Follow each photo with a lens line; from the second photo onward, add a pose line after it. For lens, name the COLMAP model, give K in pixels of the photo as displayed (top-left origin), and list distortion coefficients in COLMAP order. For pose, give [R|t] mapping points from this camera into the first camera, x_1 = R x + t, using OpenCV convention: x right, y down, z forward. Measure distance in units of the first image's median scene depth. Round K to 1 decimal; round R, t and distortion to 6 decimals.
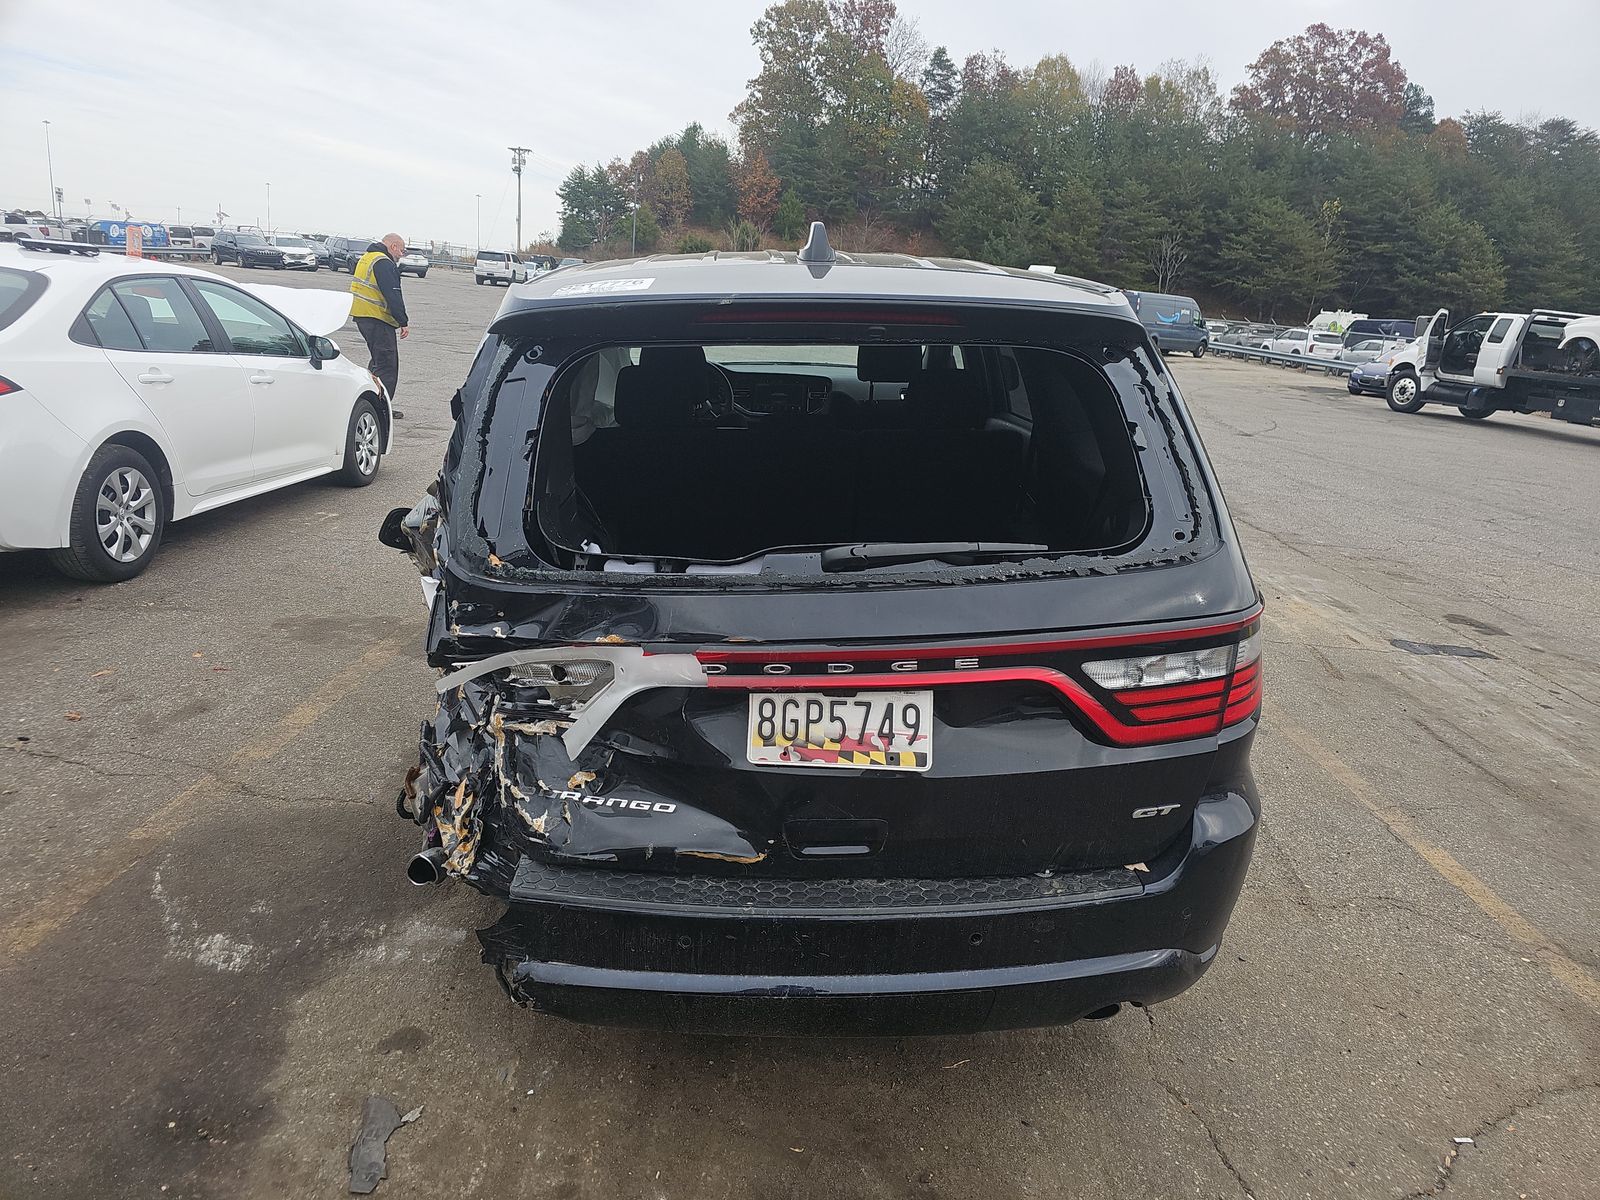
lens RADIAL K [[1051.7, 0, 795.3], [0, 1051.7, 609.8], [0, 0, 1]] dist [0.066827, -0.048175]
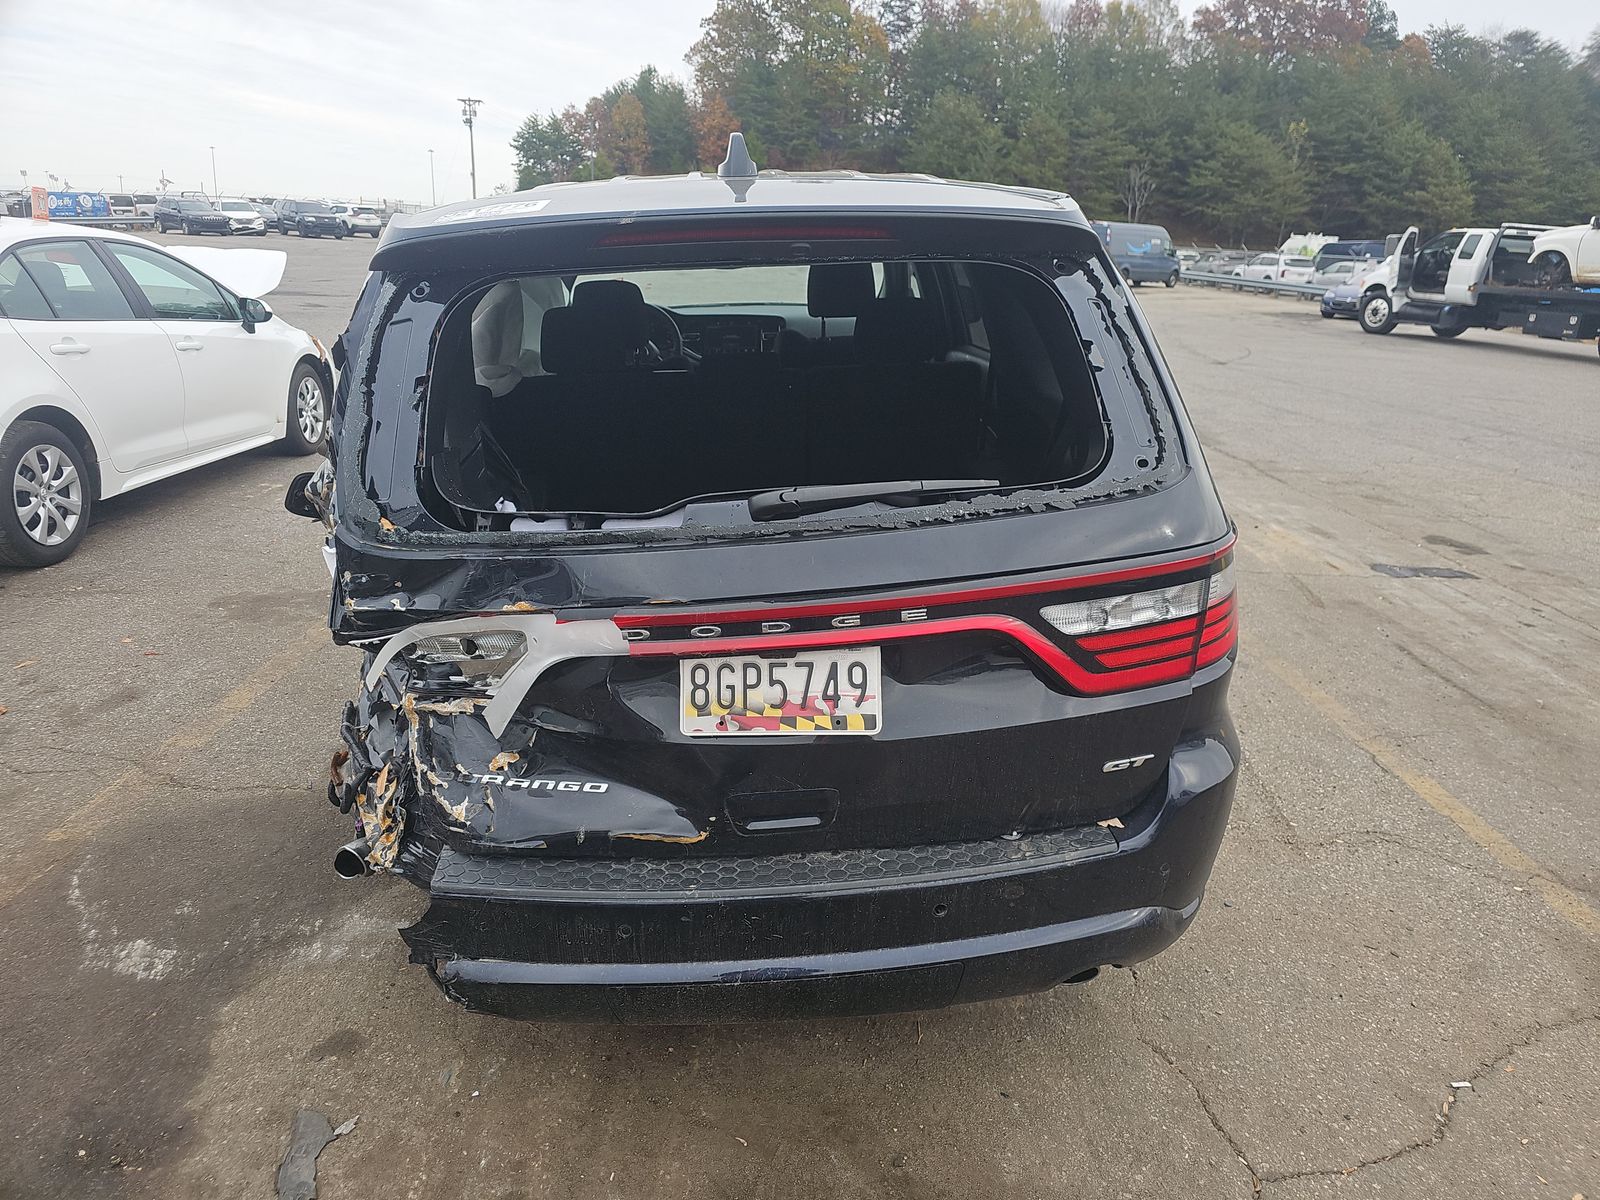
lens RADIAL K [[1059.4, 0, 800.0], [0, 1059.4, 600.0], [0, 0, 1]] dist [0.058010, -0.043853]
pose [[0.998671, -0.047710, 0.019484, 0.017773], [0.046973, 0.998223, 0.036660, 0.000065], [-0.021198, -0.035696, 0.999138, 0.034233]]
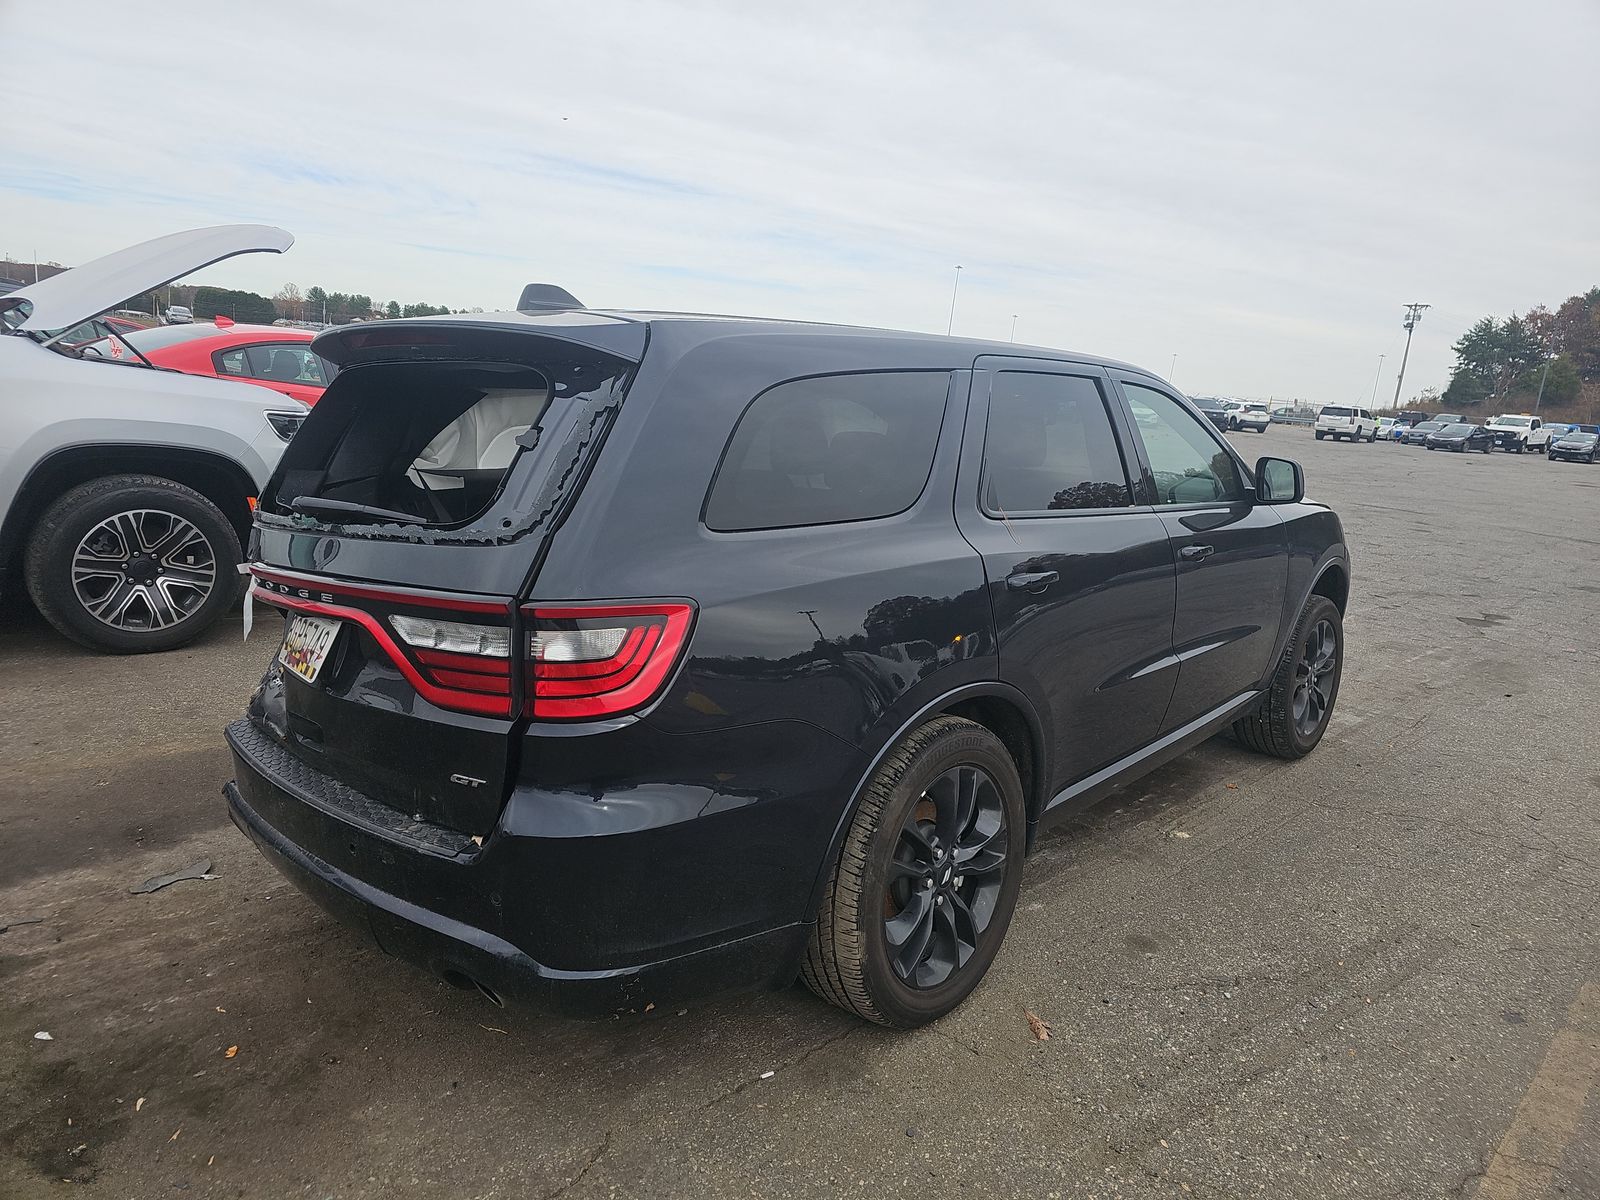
lens RADIAL K [[1064.7, 0, 800.6], [0, 1064.7, 602.9], [0, 0, 1]] dist [0.030426, -0.035590]
pose [[0.721013, 0.121291, -0.682224, 0.538582], [-0.221086, 0.973369, -0.060603, 0.003698], [0.656705, 0.194526, 0.728628, 0.171305]]
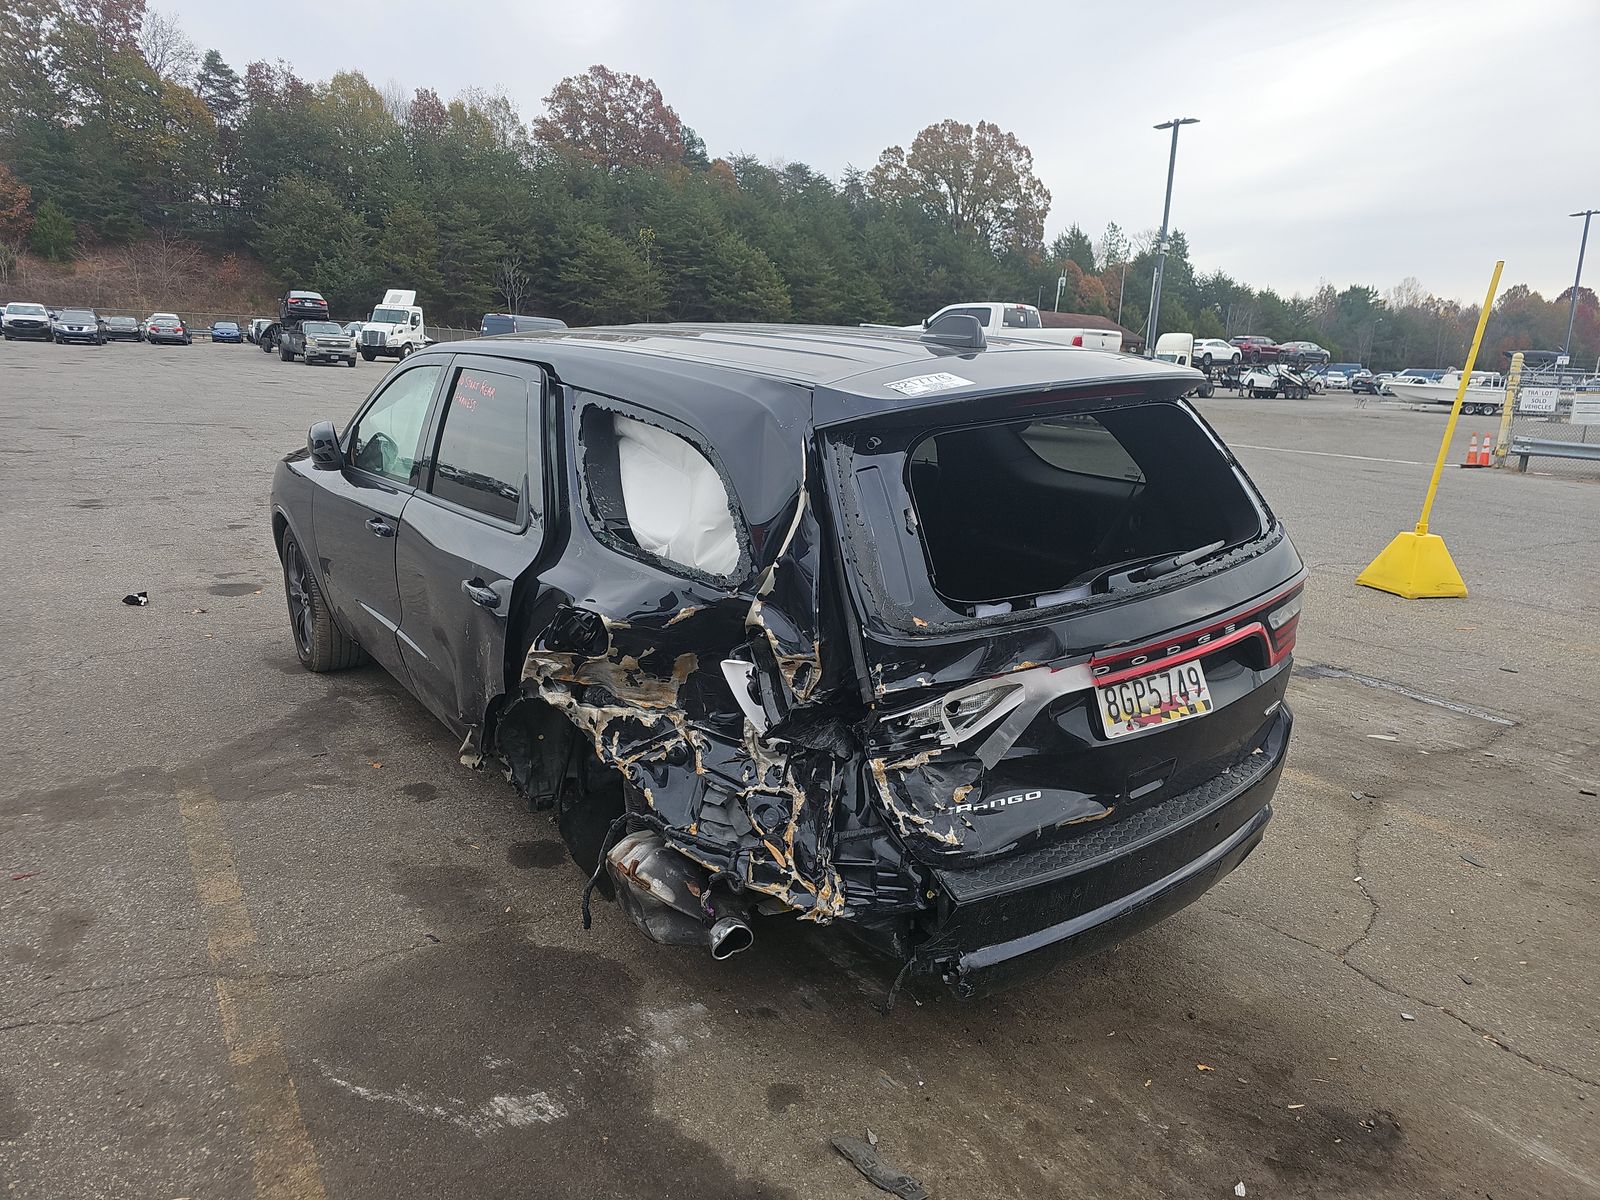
lens RADIAL K [[1070.0, 0, 771.8], [0, 1070.0, 609.2], [0, 0, 1]] dist [0.070962, -0.046689]
pose [[0.842784, -0.177087, 0.508287, -0.410676], [0.188600, 0.981617, 0.029280, -0.050548], [-0.504129, 0.071186, 0.860690, 0.022991]]
